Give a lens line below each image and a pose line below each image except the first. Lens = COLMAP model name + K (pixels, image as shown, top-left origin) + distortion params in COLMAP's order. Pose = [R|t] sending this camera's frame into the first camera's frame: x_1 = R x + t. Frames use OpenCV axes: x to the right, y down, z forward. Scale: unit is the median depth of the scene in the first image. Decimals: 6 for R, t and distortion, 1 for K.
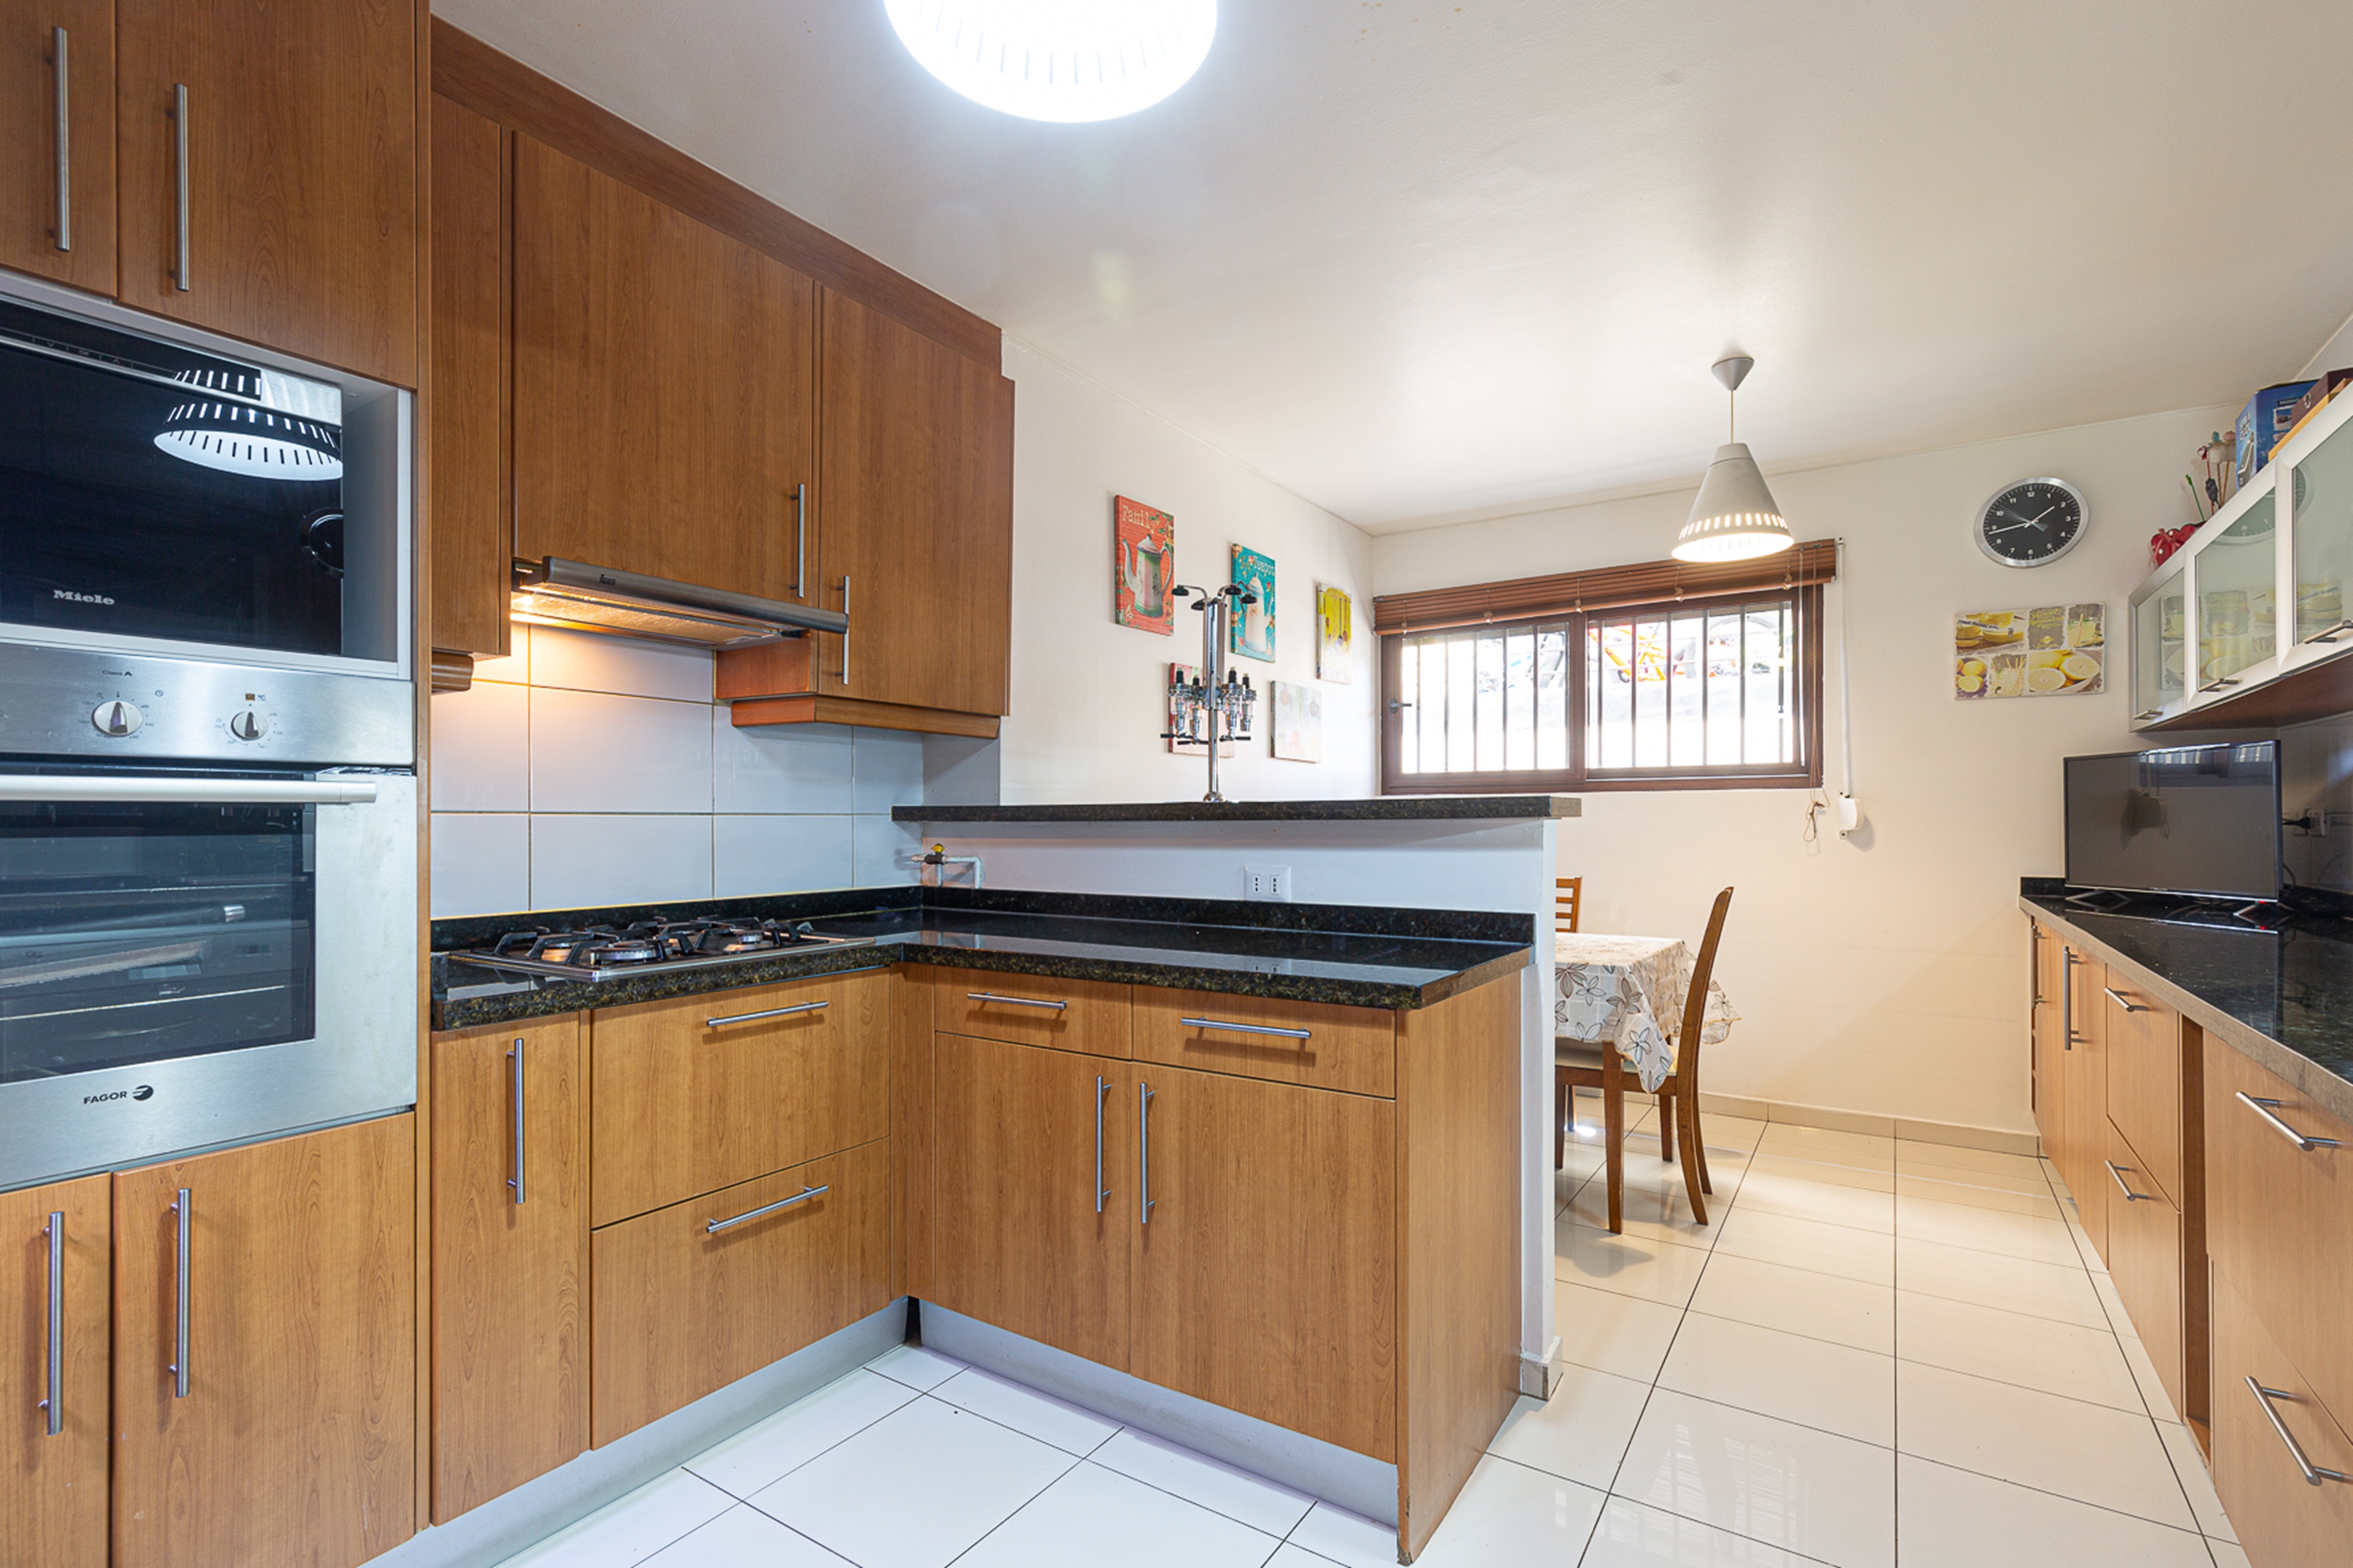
lens RADIAL K [[1080.5, 0, 1165.6], [0, 1080.5, 819.8], [0, 0, 1]] dist [0.010651, -0.001699]
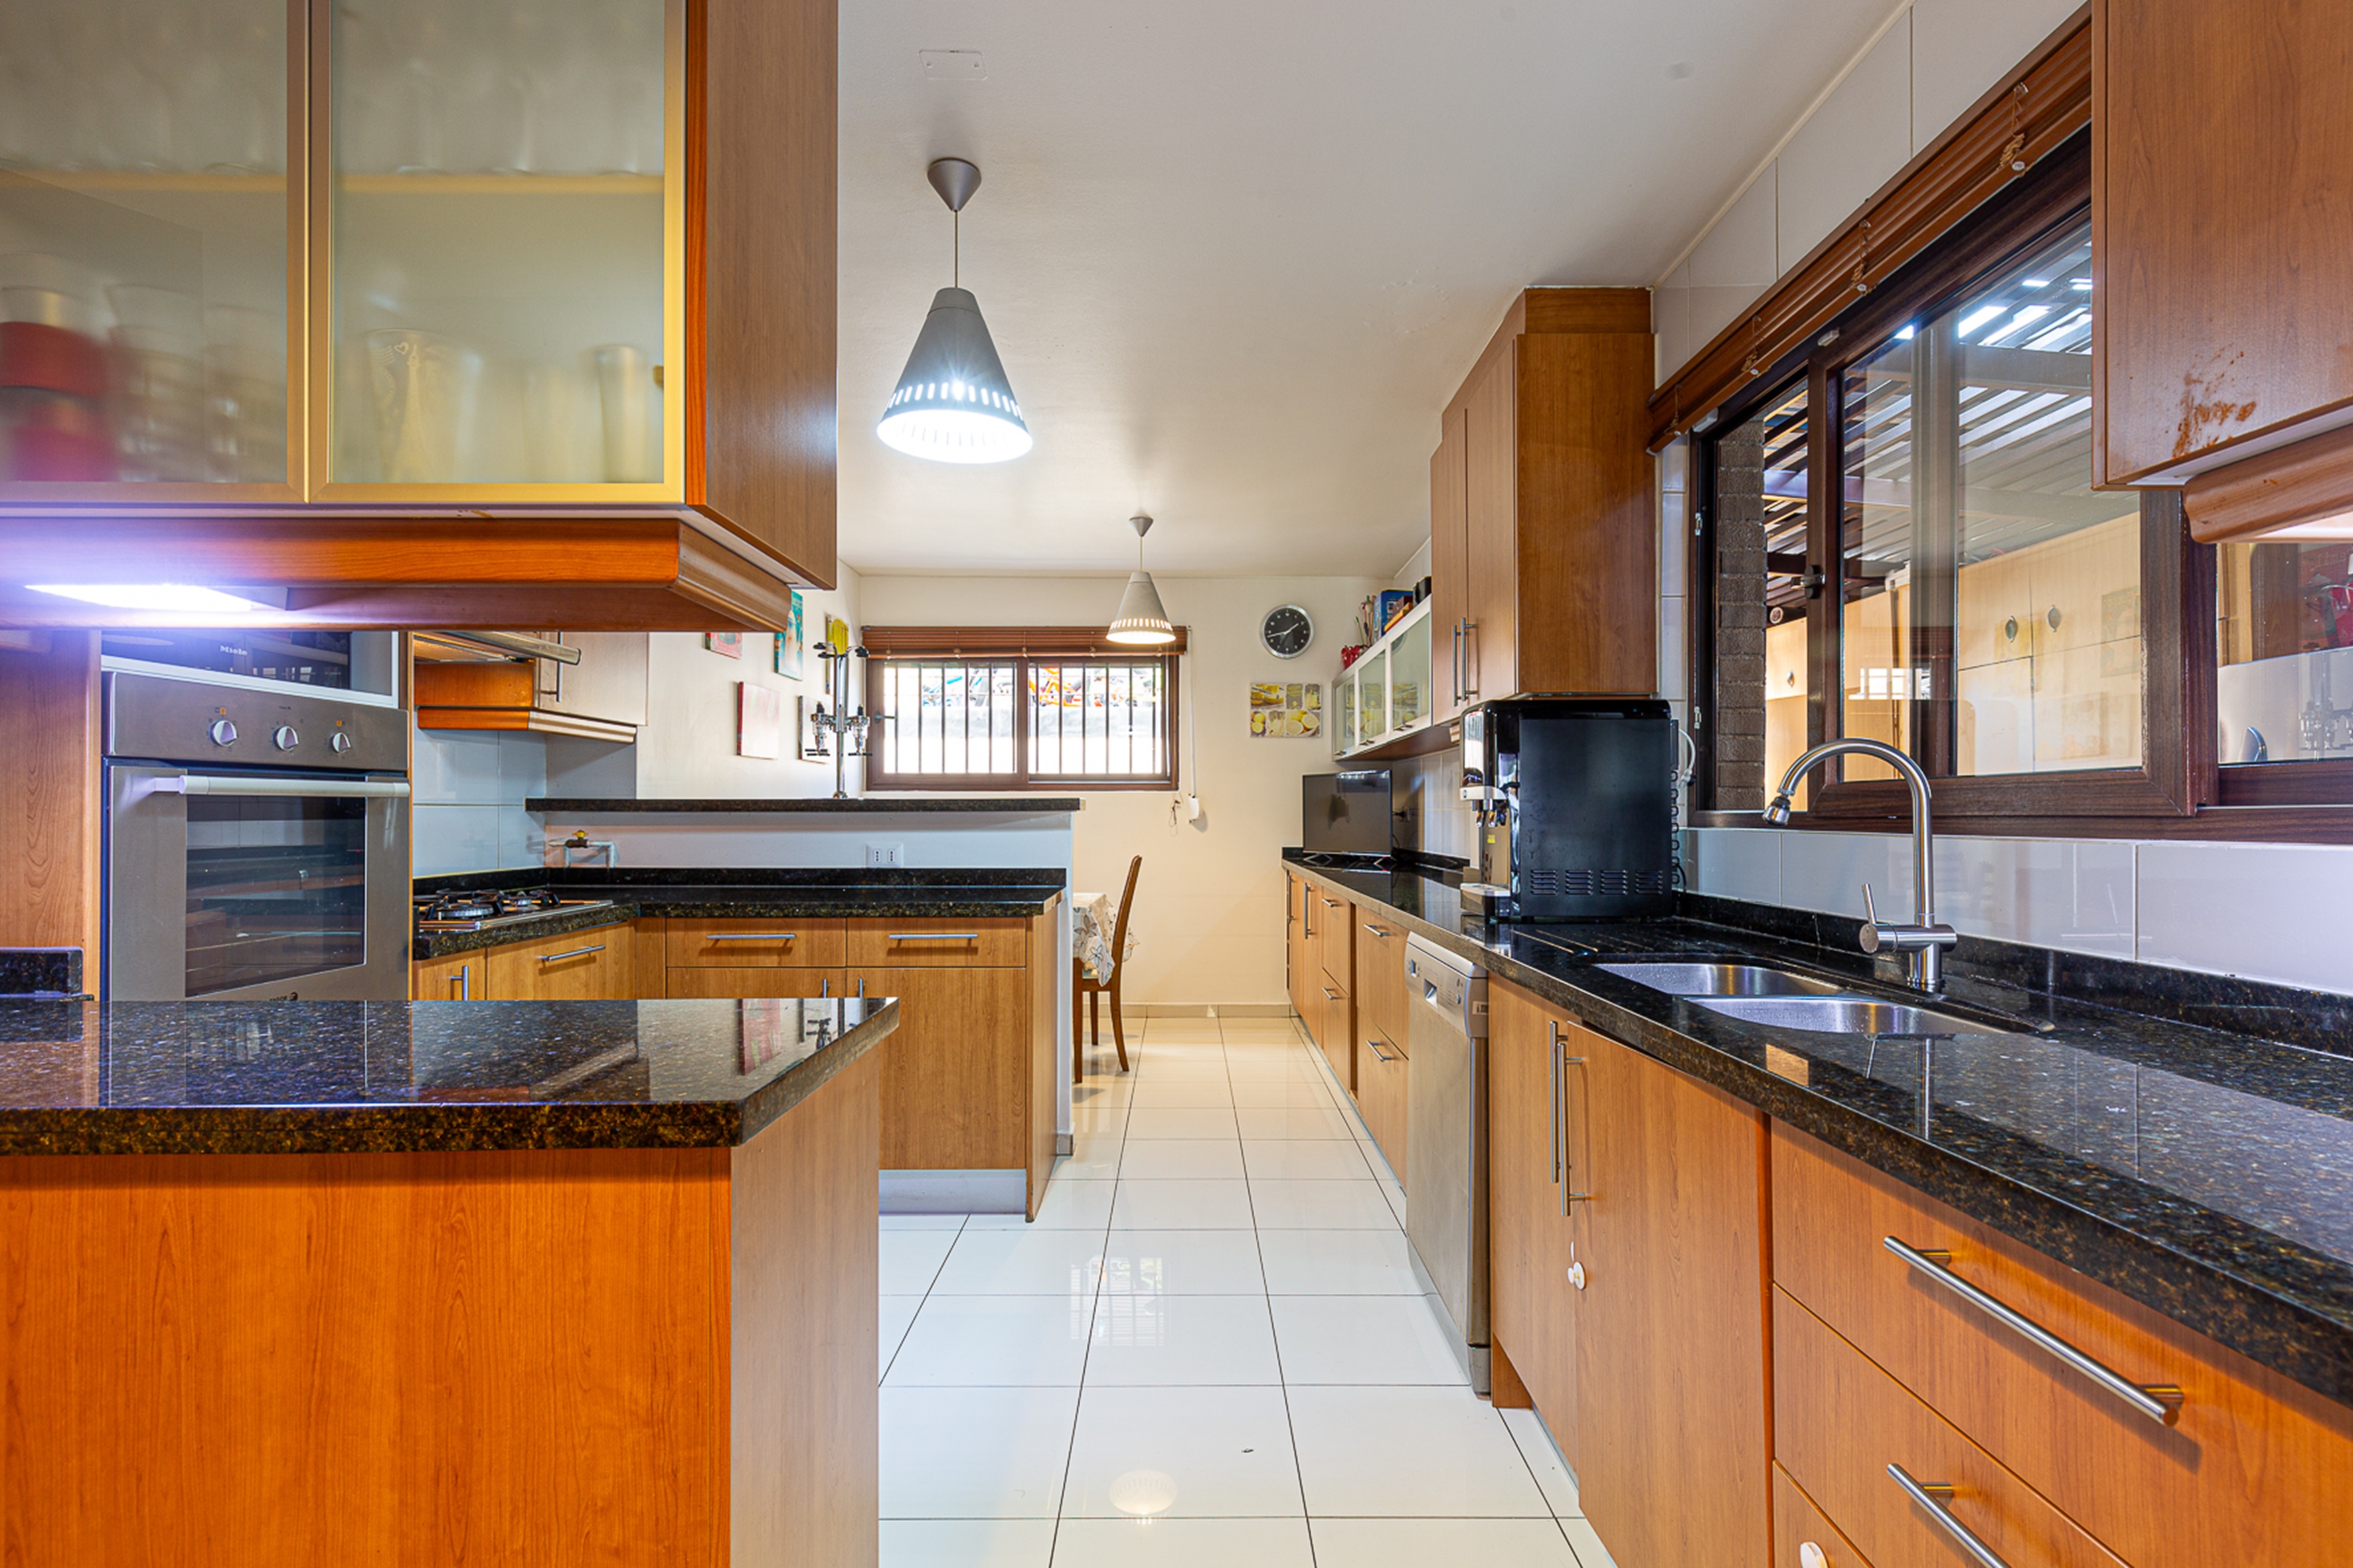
lens RADIAL K [[1080.5, 0, 1184.5], [0, 1080.5, 805.2], [0, 0, 1]] dist [0.010651, -0.001699]
pose [[0.831486, 0.006779, 0.555504, -0.318578], [-0.003830, 0.999972, -0.006470, -0.000444], [-0.555532, 0.003252, 0.831489, -0.360541]]
